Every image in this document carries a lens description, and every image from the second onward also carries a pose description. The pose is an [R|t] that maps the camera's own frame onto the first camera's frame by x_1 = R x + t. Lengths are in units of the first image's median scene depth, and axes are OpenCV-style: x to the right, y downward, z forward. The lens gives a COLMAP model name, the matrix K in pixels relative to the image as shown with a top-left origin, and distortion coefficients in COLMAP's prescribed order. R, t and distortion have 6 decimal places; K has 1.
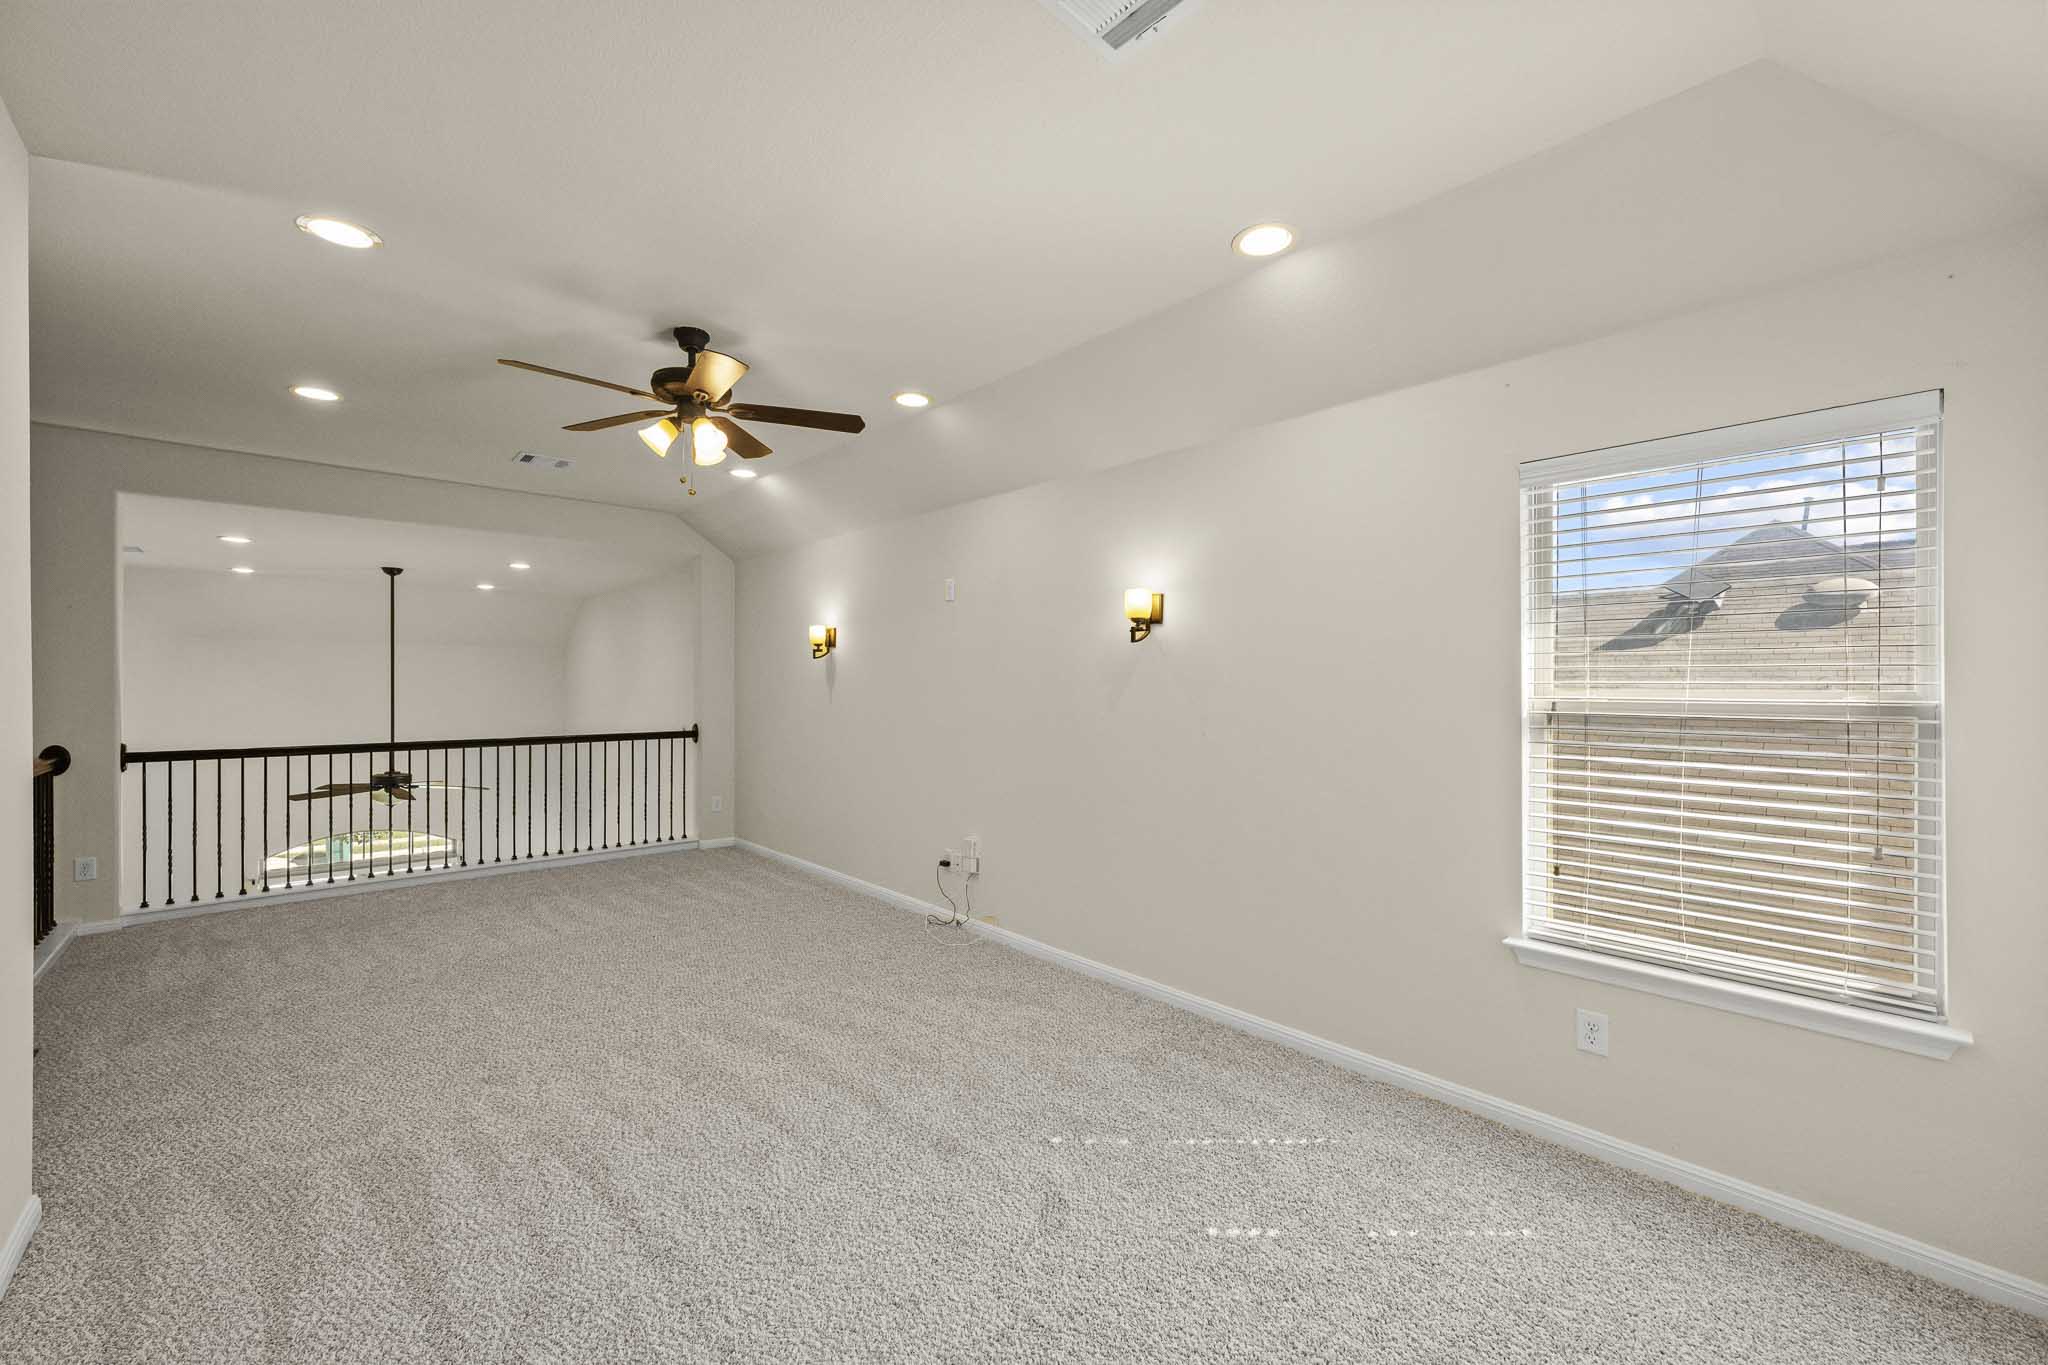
lens RADIAL K [[811.6, 0, 1022.3], [0, 811.6, 685.6], [0, 0, 1]] dist [0.001075, -0.000461]
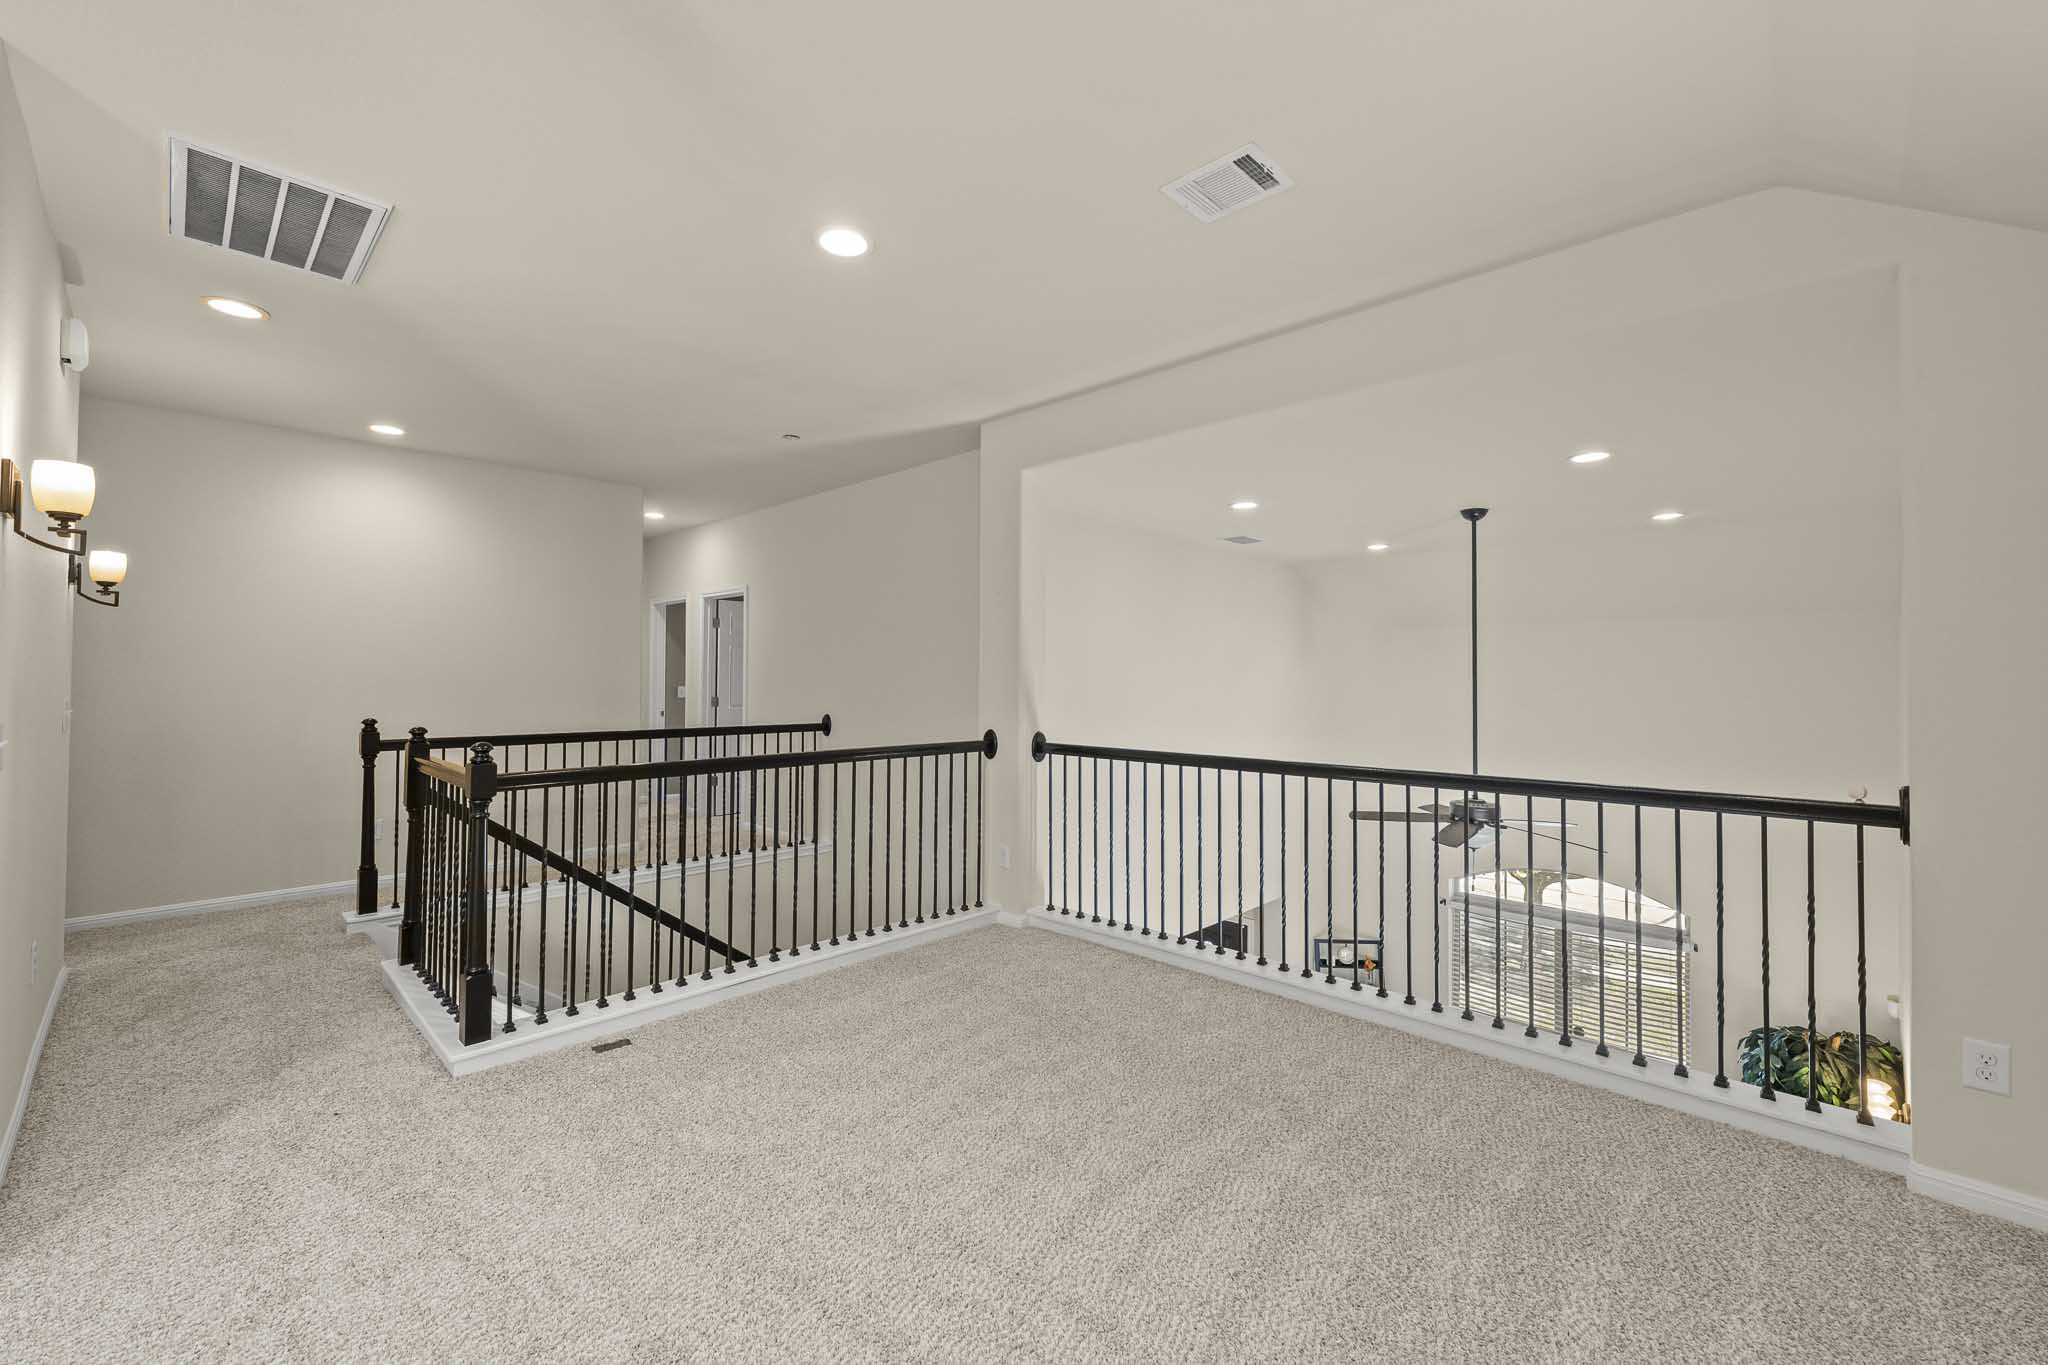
lens RADIAL K [[811.6, 0, 1024.0], [0, 811.6, 683.2], [0, 0, 1]] dist [0.001075, -0.000461]
pose [[0.063447, -0.003742, -0.997978, -0.114680], [-0.006784, 0.999968, -0.004181, 0.011909], [0.997962, 0.007035, 0.063419, 0.644491]]
